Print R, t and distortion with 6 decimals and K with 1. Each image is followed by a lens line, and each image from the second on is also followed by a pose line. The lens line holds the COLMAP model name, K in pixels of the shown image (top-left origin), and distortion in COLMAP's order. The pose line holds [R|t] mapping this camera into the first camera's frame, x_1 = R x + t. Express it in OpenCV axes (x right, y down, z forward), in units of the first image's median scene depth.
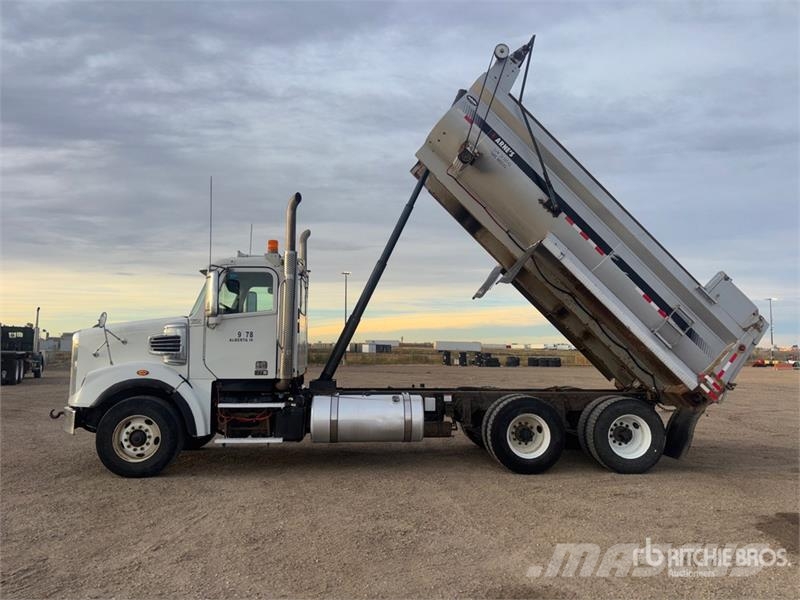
lens RADIAL K [[598.8, 0, 398.7], [0, 598.8, 296.4], [0, 0, 1]] dist [0.059406, -0.052860]
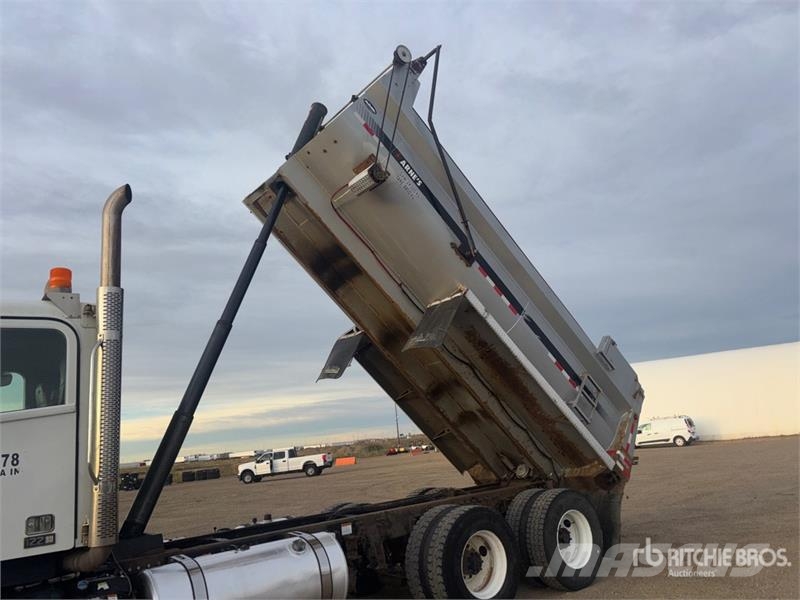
lens RADIAL K [[598.8, 0, 403.9], [0, 598.8, 303.1], [0, 0, 1]] dist [0.060921, -0.058199]
pose [[0.825306, 0.037495, 0.563440, -0.258328], [0.055182, 0.987662, -0.146555, 0.028217], [-0.561983, 0.152045, 0.813054, 0.411735]]
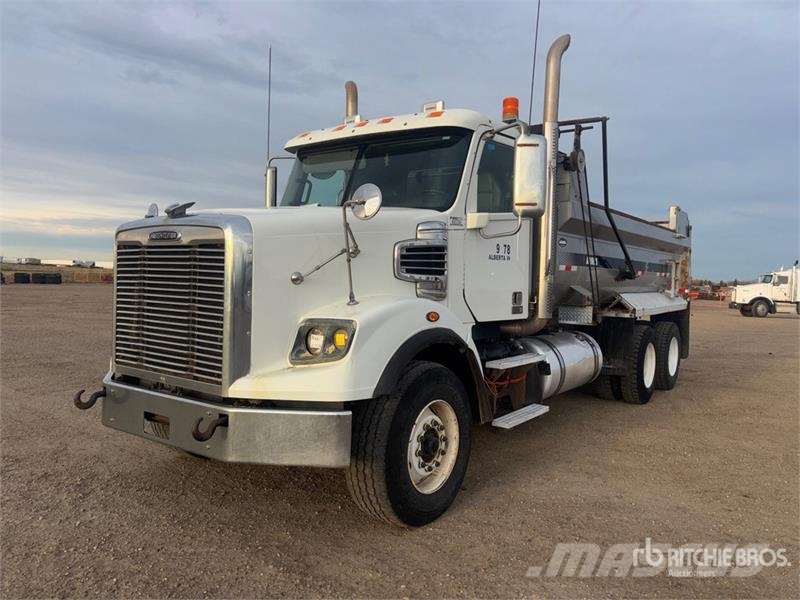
lens RADIAL K [[598.8, 0, 398.7], [0, 598.8, 296.4], [0, 0, 1]] dist [0.059406, -0.052860]
pose [[0.640575, -0.013351, 0.767780, -0.769417], [-0.092840, 0.991168, 0.094694, 0.061136], [-0.762263, -0.131940, 0.633677, 0.666040]]
